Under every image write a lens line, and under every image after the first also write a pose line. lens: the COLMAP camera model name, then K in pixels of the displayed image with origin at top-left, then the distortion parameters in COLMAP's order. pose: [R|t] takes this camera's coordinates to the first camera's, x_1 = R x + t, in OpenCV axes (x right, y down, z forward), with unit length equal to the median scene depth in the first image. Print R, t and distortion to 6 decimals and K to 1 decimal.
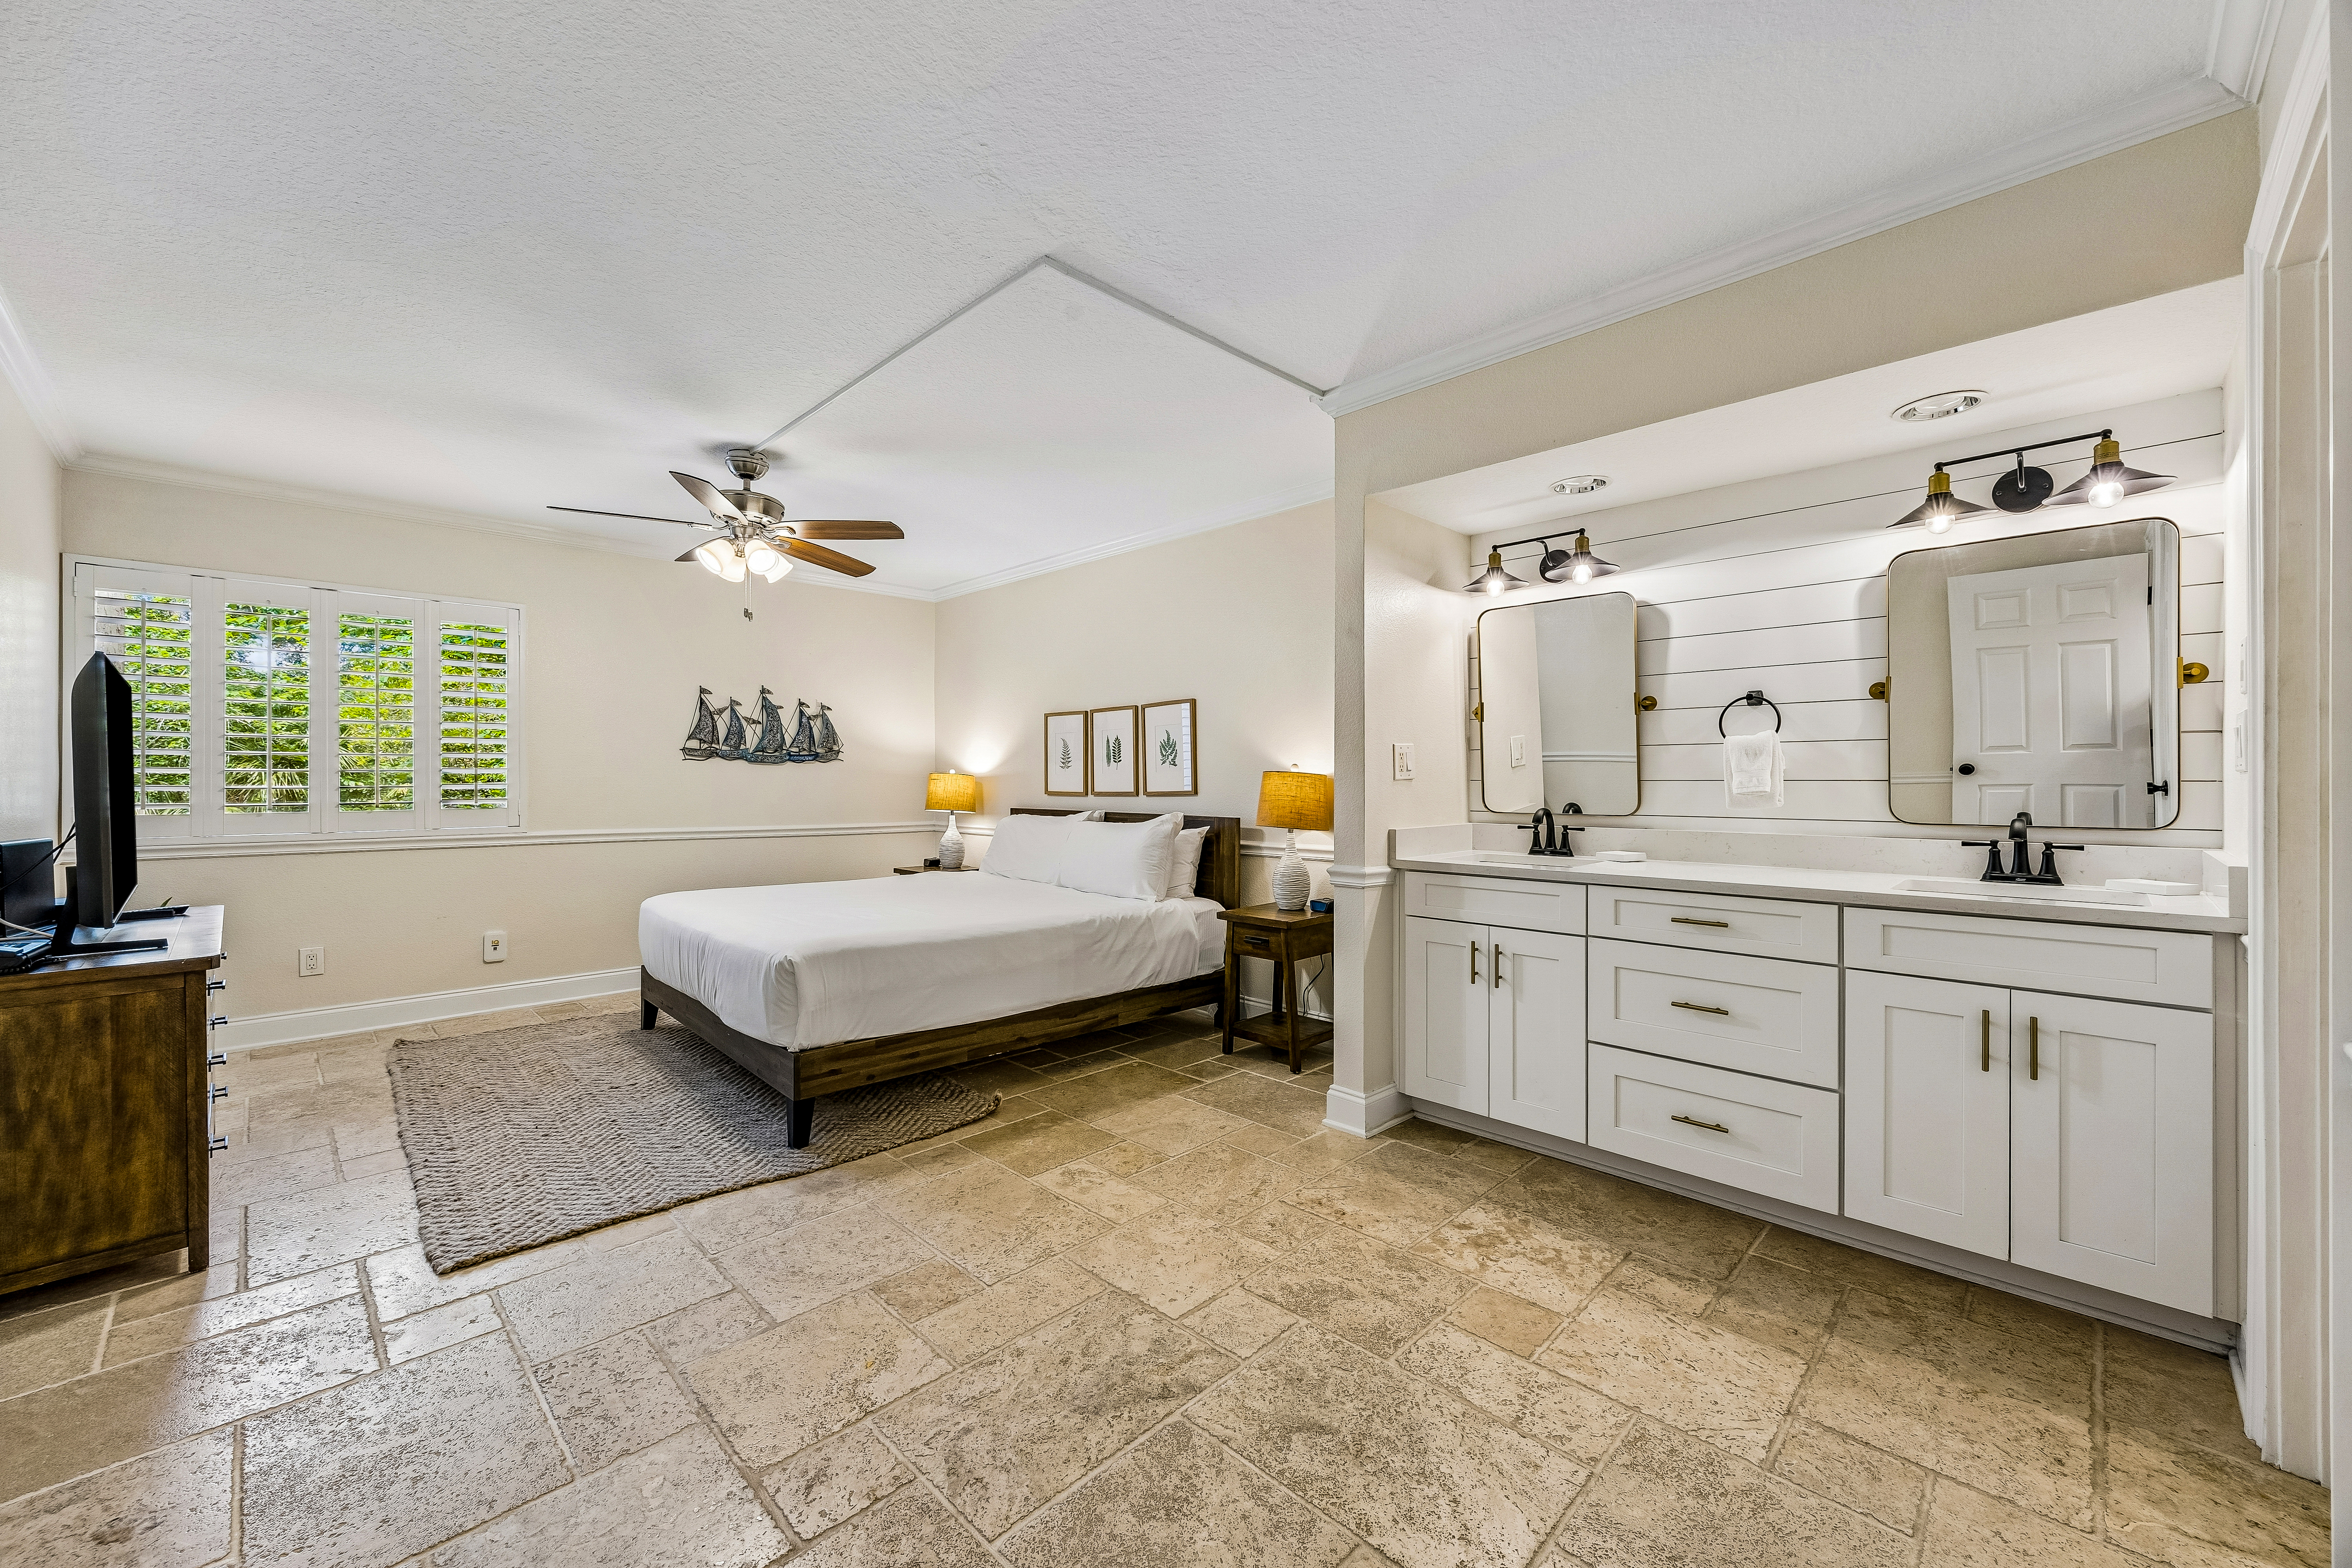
lens RADIAL K [[913.0, 0, 1168.7], [0, 913.0, 787.0], [0, 0, 1]] dist [0.000988, 0.000083]
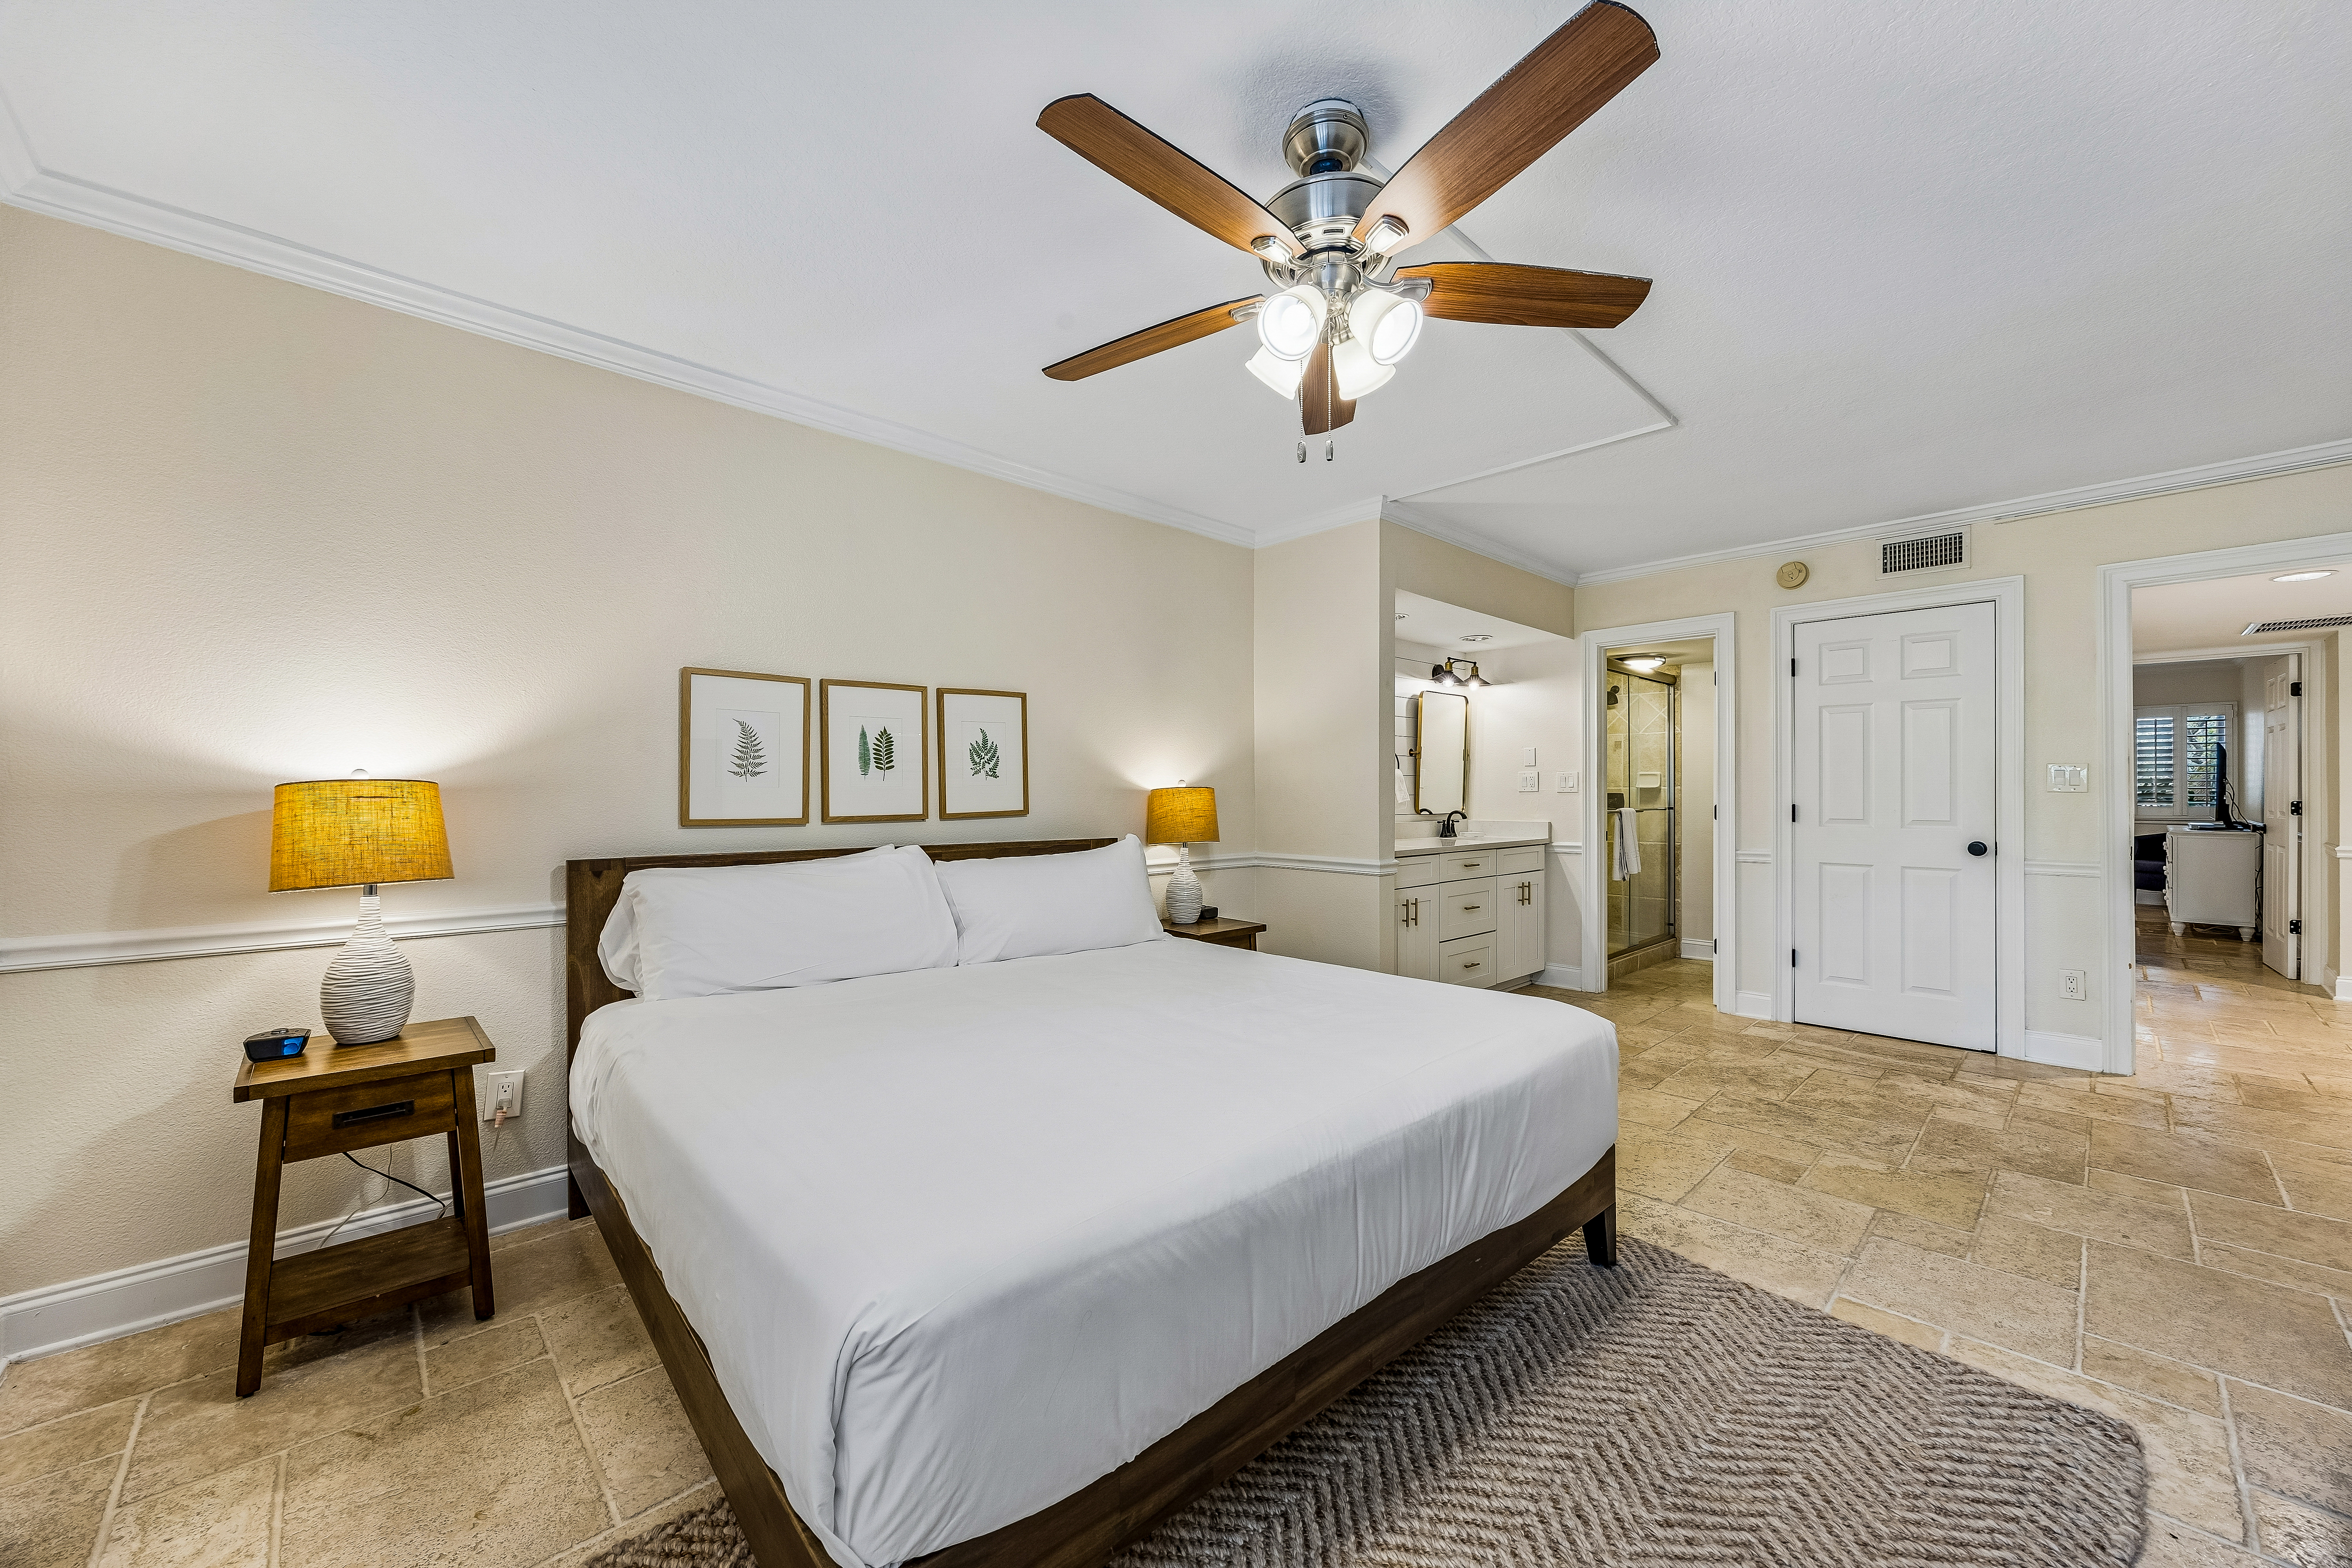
lens RADIAL K [[913.0, 0, 1168.7], [0, 913.0, 787.0], [0, 0, 1]] dist [0.000988, 0.000083]
pose [[0.015029, 0.004796, 0.999876, -1.529049], [0.008773, 0.999949, -0.004928, -0.020862], [-0.999849, 0.008846, 0.014986, 1.729133]]
